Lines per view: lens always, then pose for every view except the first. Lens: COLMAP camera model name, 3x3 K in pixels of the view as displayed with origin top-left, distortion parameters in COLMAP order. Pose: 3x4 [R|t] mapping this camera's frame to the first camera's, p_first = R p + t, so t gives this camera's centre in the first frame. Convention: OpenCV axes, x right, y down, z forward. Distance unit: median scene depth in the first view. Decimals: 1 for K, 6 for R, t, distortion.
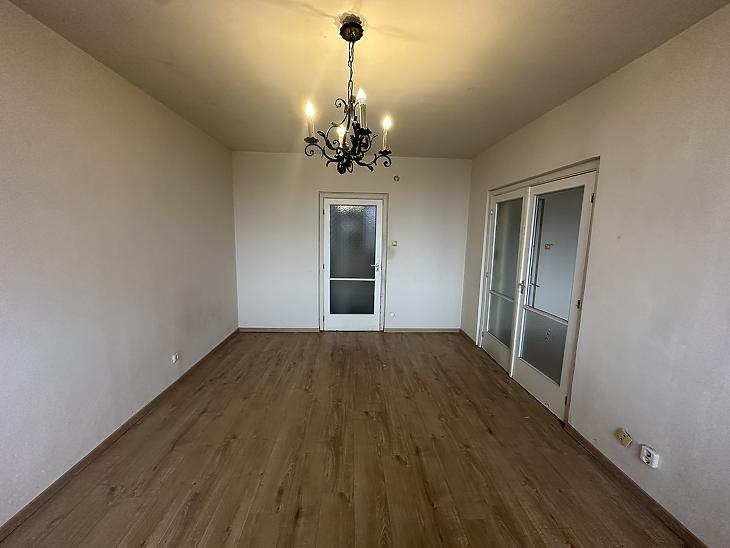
lens RADIAL K [[290.5, 0, 365.0], [0, 290.5, 274.0], [0, 0, 1]] dist [0.000171, 0.000022]
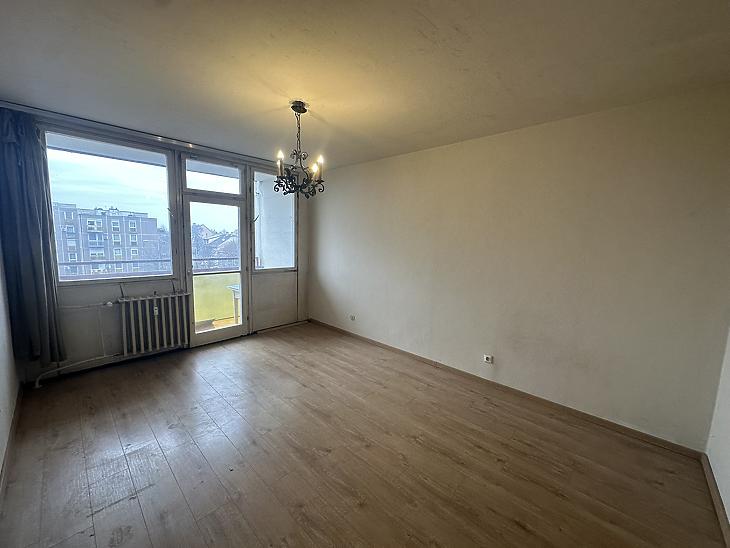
lens RADIAL K [[290.5, 0, 365.0], [0, 290.5, 274.0], [0, 0, 1]] dist [0.000171, 0.000022]
pose [[-0.714346, 0.044391, -0.698384, 0.501954], [-0.141989, 0.968033, 0.206765, -0.213660], [0.685237, 0.246864, -0.685207, 1.534347]]
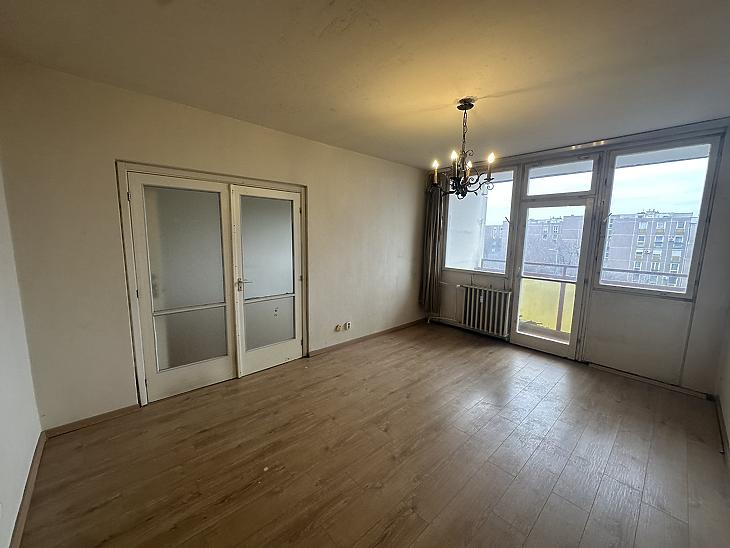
lens RADIAL K [[290.5, 0, 365.0], [0, 290.5, 274.0], [0, 0, 1]] dist [0.000171, 0.000022]
pose [[-0.638739, -0.137561, 0.757026, -0.591812], [0.077302, 0.967437, 0.241019, -0.239484], [-0.765530, 0.212467, -0.607307, 1.519110]]
